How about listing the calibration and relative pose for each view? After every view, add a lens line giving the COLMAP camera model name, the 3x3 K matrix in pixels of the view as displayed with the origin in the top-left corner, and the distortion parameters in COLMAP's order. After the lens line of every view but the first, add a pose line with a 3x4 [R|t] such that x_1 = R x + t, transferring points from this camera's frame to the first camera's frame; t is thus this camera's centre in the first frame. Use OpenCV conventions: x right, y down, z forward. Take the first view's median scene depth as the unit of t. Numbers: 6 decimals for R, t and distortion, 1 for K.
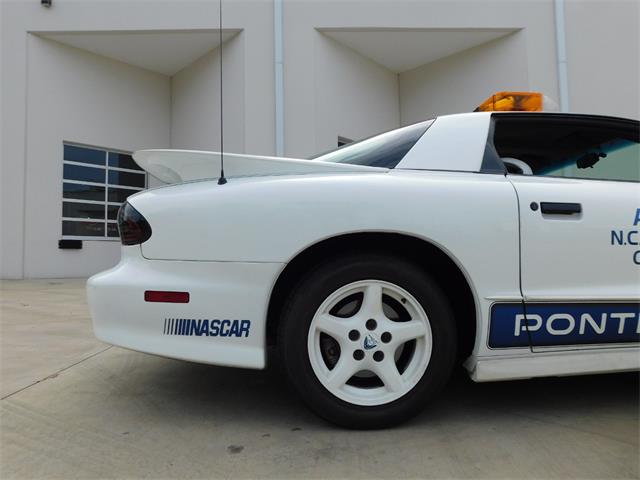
lens RADIAL K [[422.5, 0, 315.8], [0, 422.5, 235.7], [0, 0, 1]] dist [-0.076764, 0.060717]
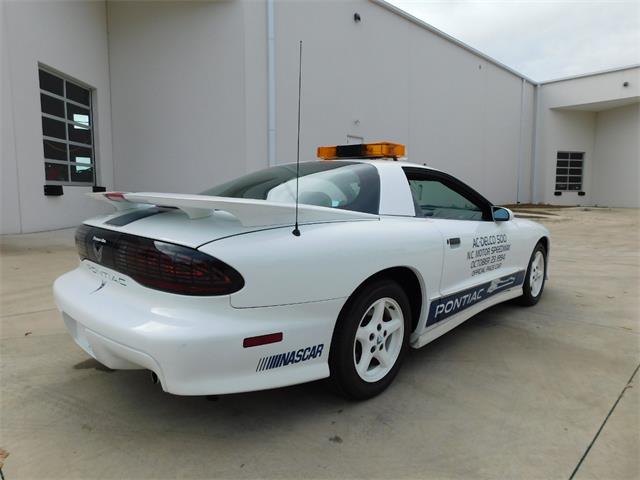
lens RADIAL K [[422.5, 0, 315.8], [0, 422.5, 235.7], [0, 0, 1]] dist [-0.076764, 0.060717]
pose [[0.728993, -0.050624, 0.682646, -1.018129], [-0.050359, 0.990593, 0.127240, -0.282057], [-0.682666, -0.127135, 0.719586, 0.136287]]
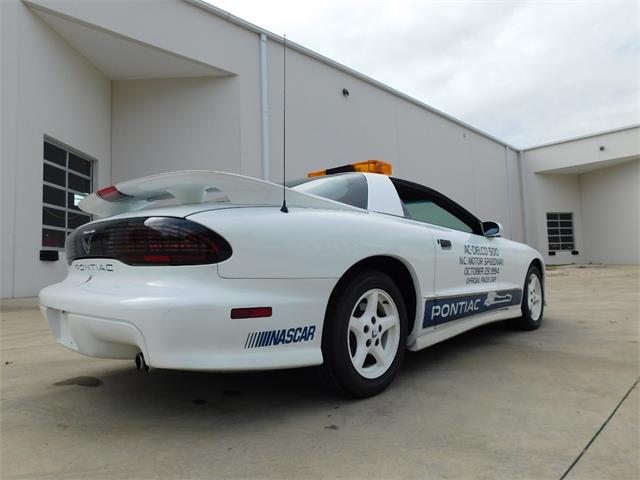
lens RADIAL K [[422.5, 0, 315.8], [0, 422.5, 235.7], [0, 0, 1]] dist [-0.076764, 0.060717]
pose [[0.723872, 0.047430, 0.688302, -1.006219], [-0.020071, 0.998660, -0.047708, -0.003480], [-0.689643, 0.020720, 0.723853, 0.098943]]
